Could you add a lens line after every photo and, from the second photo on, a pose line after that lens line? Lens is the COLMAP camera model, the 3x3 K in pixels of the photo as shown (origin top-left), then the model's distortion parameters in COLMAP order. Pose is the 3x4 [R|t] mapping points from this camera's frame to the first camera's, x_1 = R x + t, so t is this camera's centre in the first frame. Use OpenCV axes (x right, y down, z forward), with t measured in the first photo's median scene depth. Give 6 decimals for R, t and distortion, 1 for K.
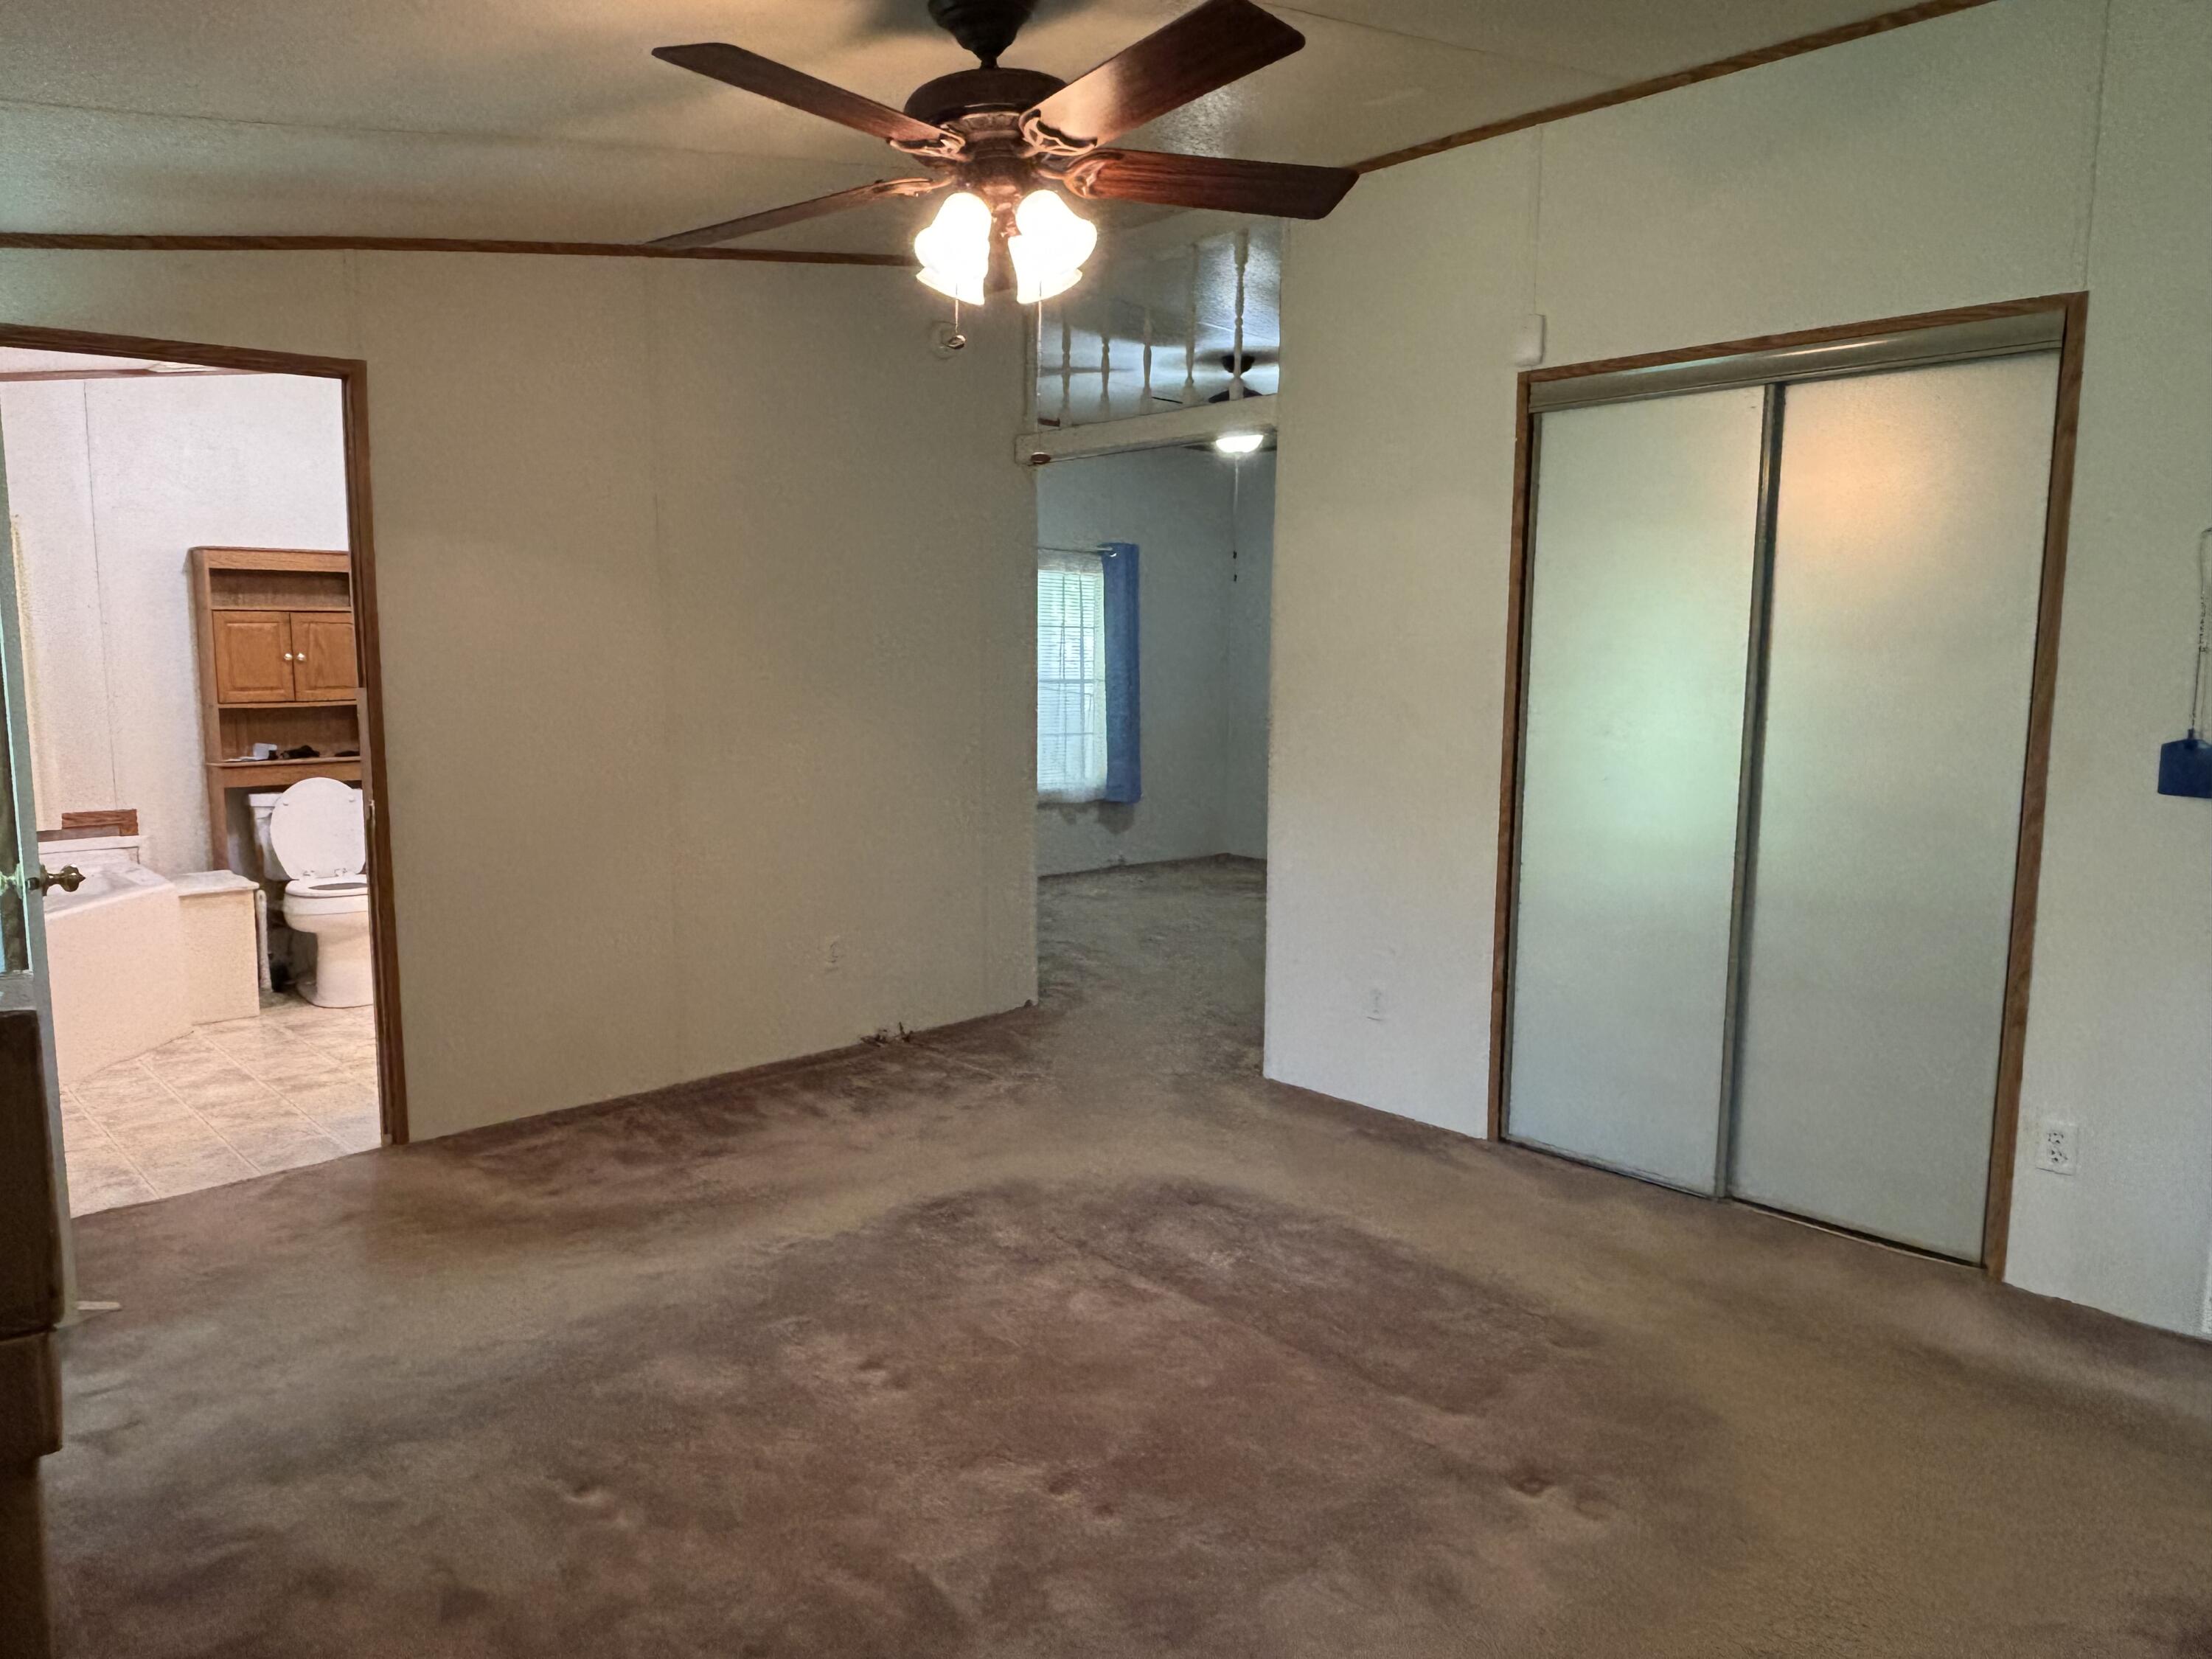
lens RADIAL K [[1452.5, 0, 1106.0], [0, 1452.5, 829.5], [0, 0, 1]] dist [0.000959, -0.000039]
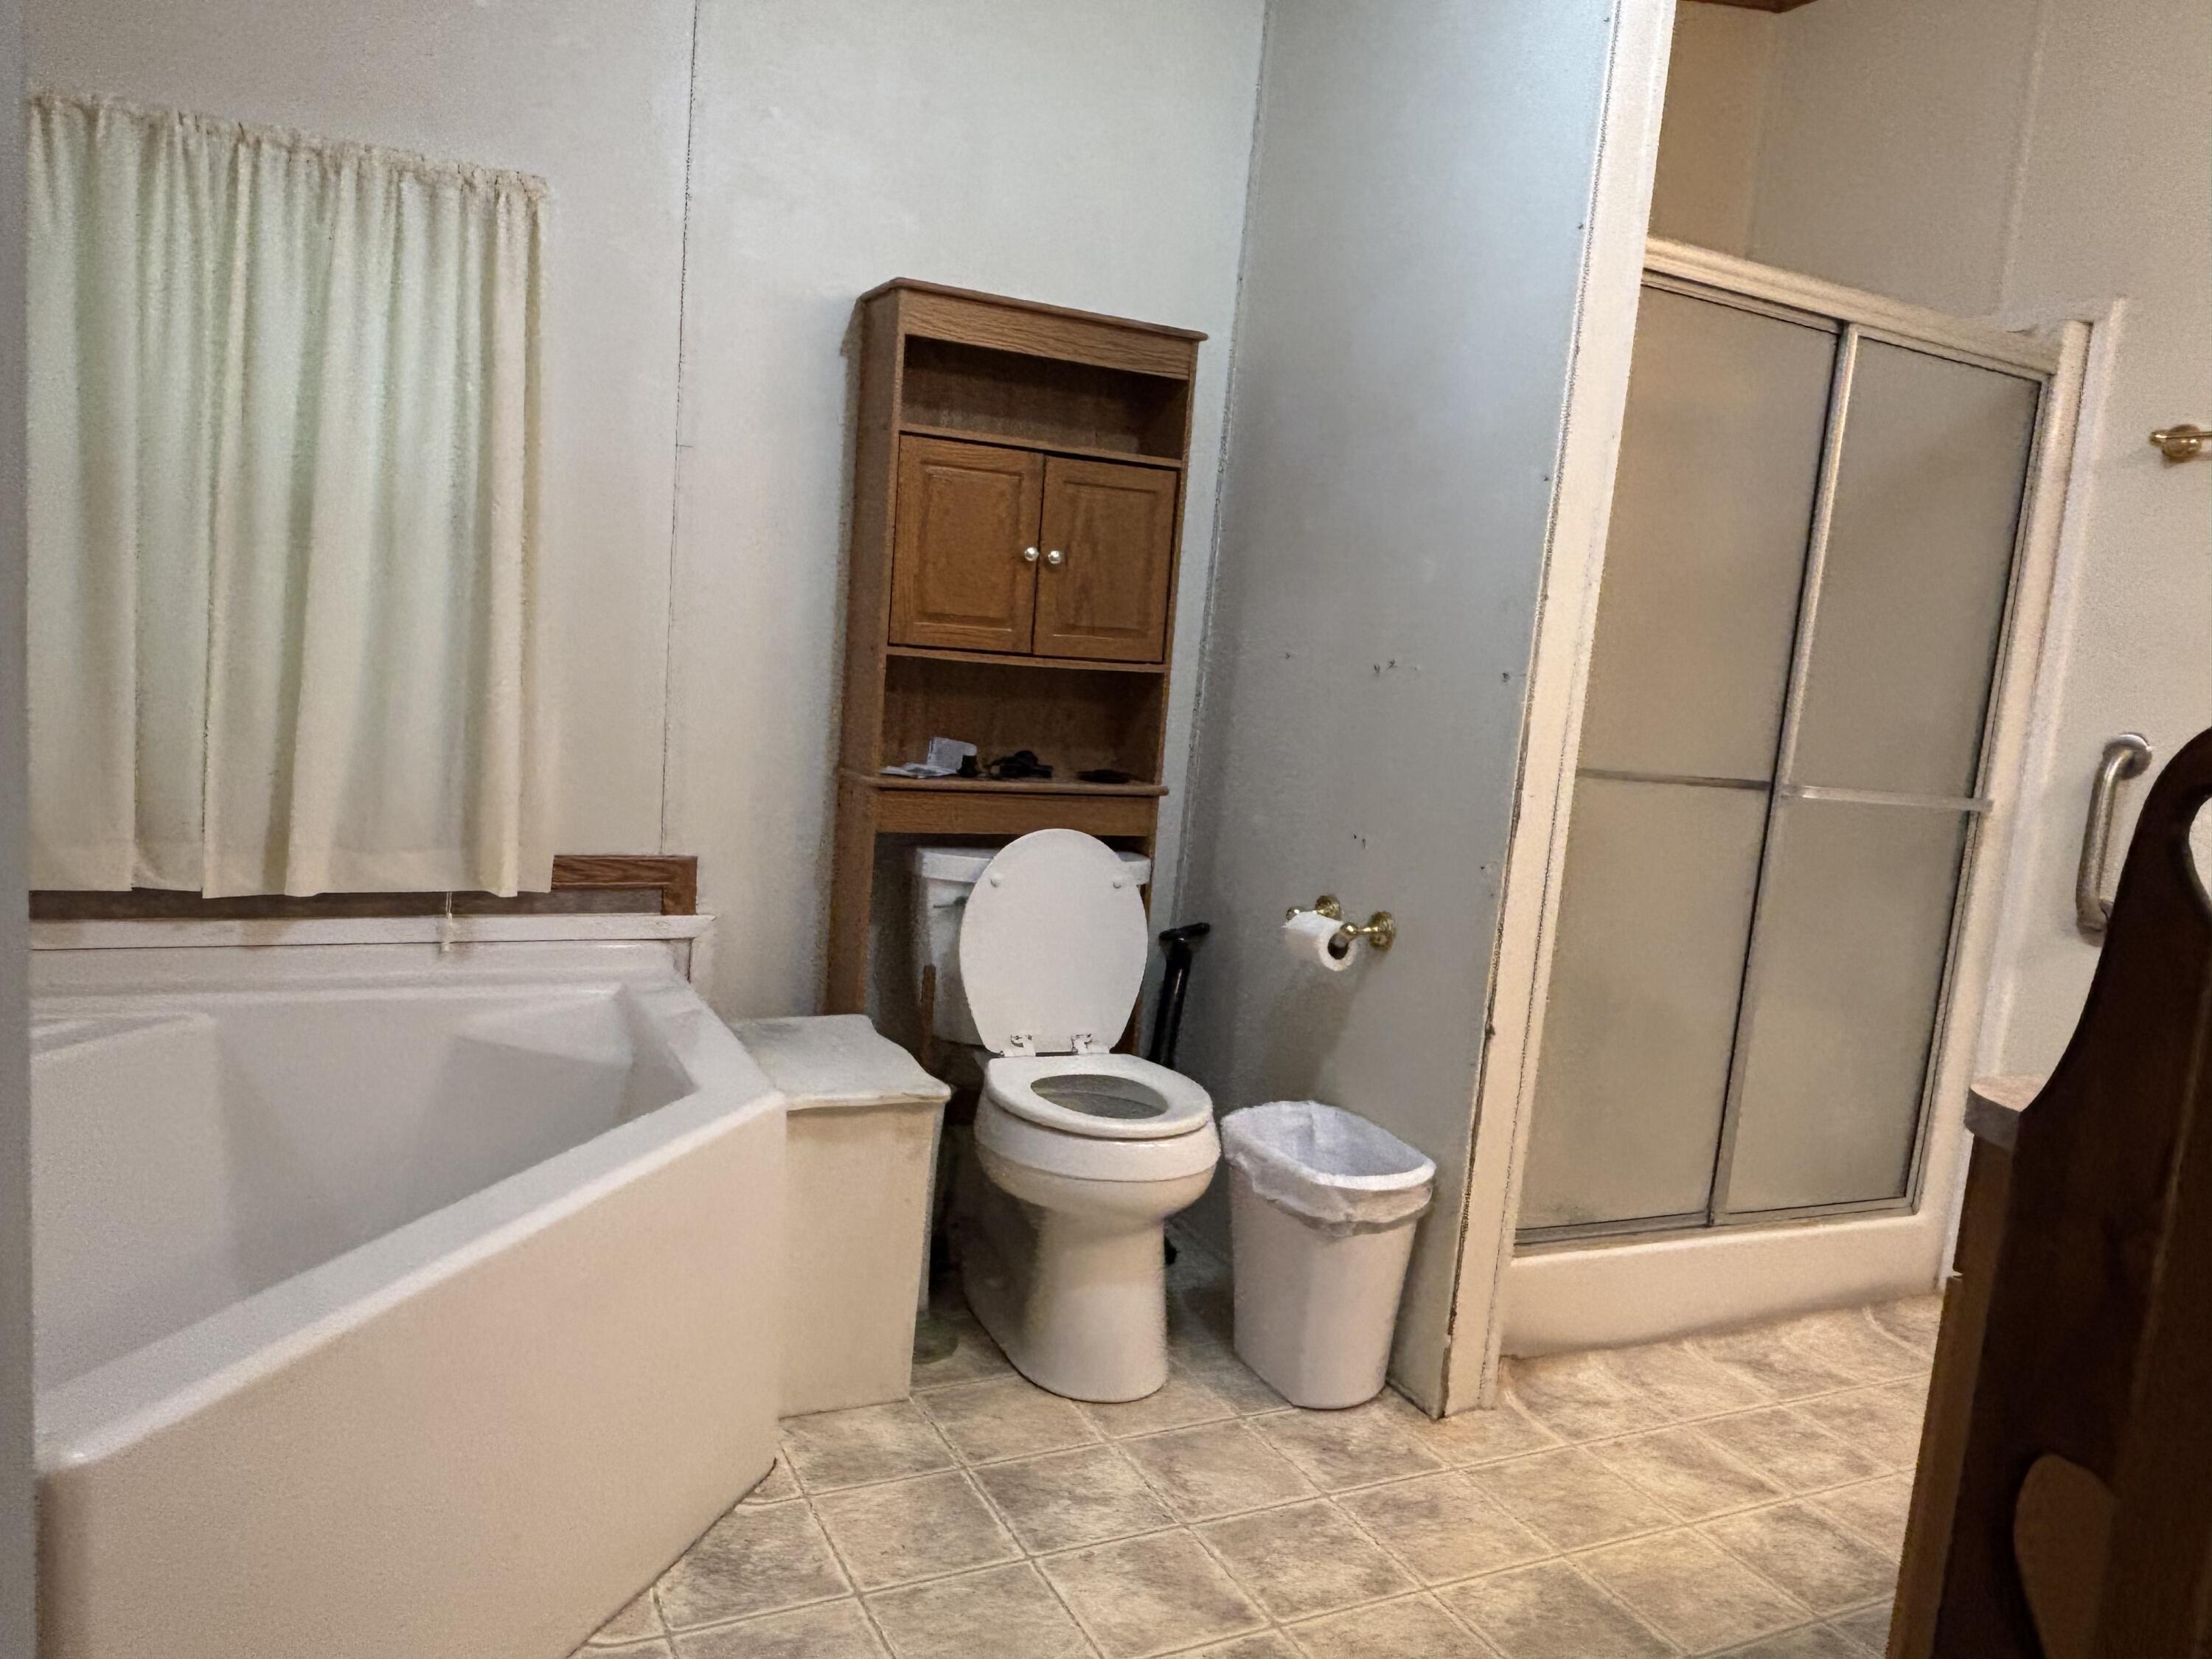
lens RADIAL K [[1528.8, 0, 1106.0], [0, 1528.8, 829.5], [0, 0, 1]] dist [0.099094, 0.000326]
pose [[0.955772, 0.108392, -0.273408, -0.406342], [-0.112595, 0.993641, 0.000322, -0.037386], [0.271704, 0.030476, 0.961898, 0.558954]]
